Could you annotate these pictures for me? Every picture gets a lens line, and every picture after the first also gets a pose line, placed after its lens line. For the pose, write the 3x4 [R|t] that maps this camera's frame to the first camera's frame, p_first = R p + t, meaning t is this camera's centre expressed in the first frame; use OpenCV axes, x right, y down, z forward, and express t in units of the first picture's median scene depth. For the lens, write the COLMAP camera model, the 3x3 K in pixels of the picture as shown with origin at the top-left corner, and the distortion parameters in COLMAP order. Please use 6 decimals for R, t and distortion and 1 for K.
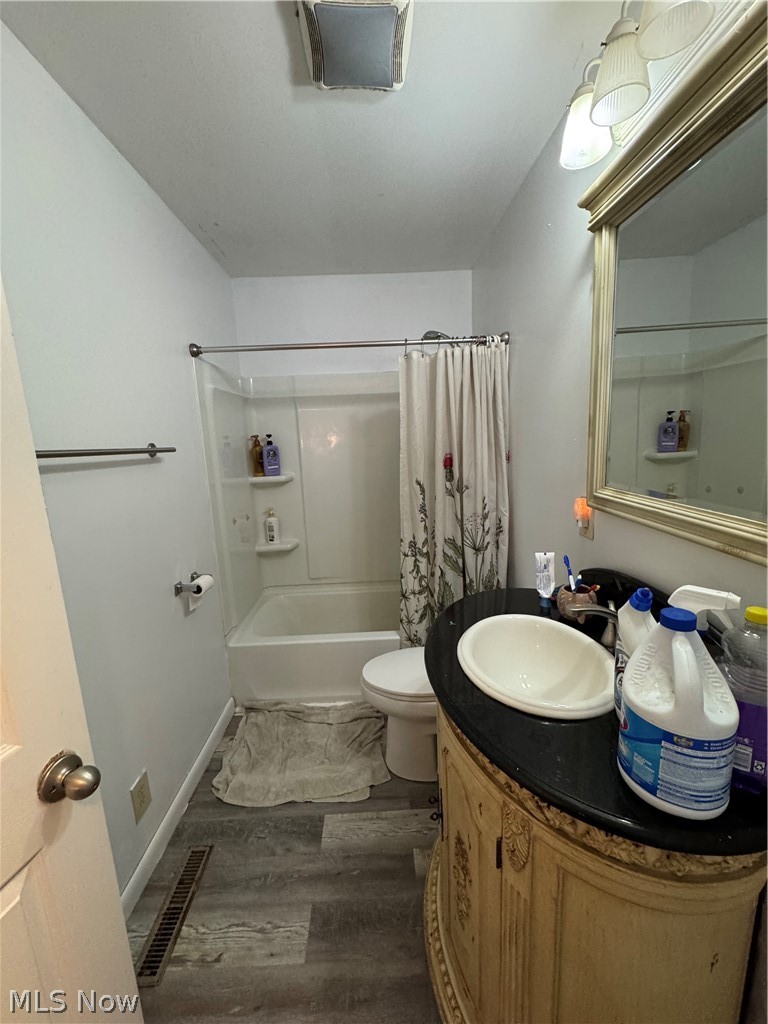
lens RADIAL K [[412.5, 0, 383.3], [0, 412.5, 511.2], [0, 0, 1]] dist [-0.000922, -0.000642]
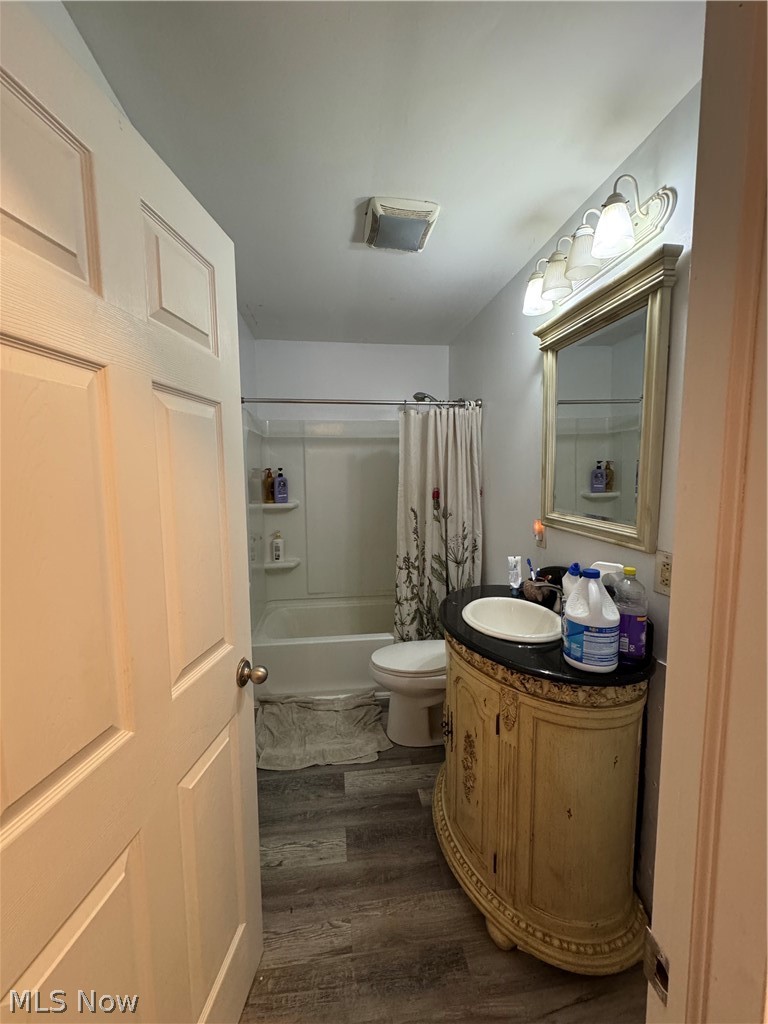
lens RADIAL K [[412.5, 0, 383.9], [0, 412.5, 510.9], [0, 0, 1]] dist [-0.000922, -0.000642]
pose [[0.994017, 0.023715, 0.106617, -0.170633], [-0.014409, 0.996085, -0.087222, 0.056295], [-0.108268, 0.085164, 0.990467, -0.306736]]
